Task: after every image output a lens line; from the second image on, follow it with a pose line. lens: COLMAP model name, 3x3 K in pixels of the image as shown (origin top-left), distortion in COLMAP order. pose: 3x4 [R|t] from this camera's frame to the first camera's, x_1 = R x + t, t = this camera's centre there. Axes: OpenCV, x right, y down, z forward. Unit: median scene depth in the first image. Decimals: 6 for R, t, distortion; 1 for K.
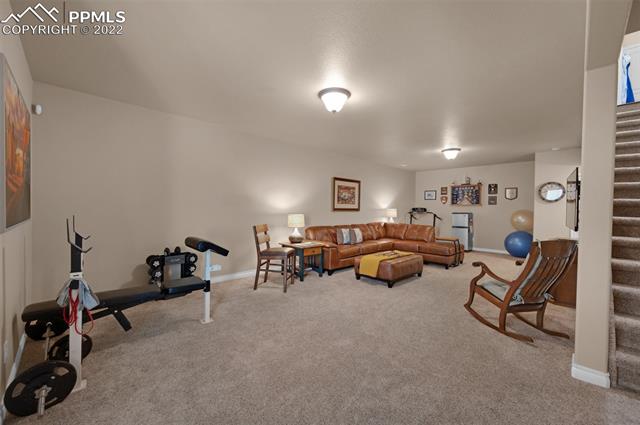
lens RADIAL K [[255.6, 0, 320.4], [0, 255.6, 211.3], [0, 0, 1]] dist [-0.000482, -0.000005]
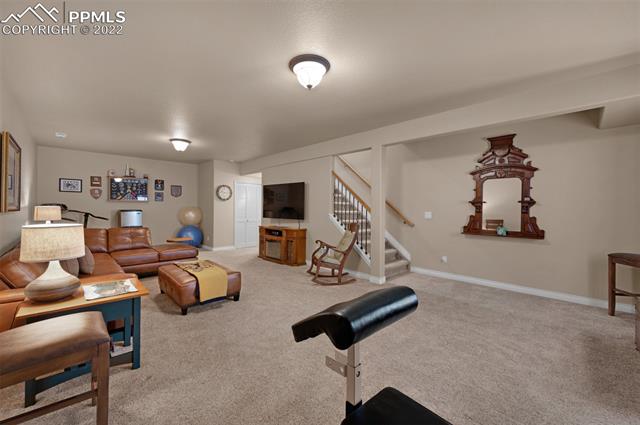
lens RADIAL K [[272.7, 0, 321.1], [0, 272.7, 209.7], [0, 0, 1]] dist [0.000592, 0.000053]
pose [[-0.049000, -0.022853, 0.998537, -0.382028], [0.004179, 0.999725, 0.023085, -0.015329], [-0.998790, 0.005304, -0.048891, 0.452503]]
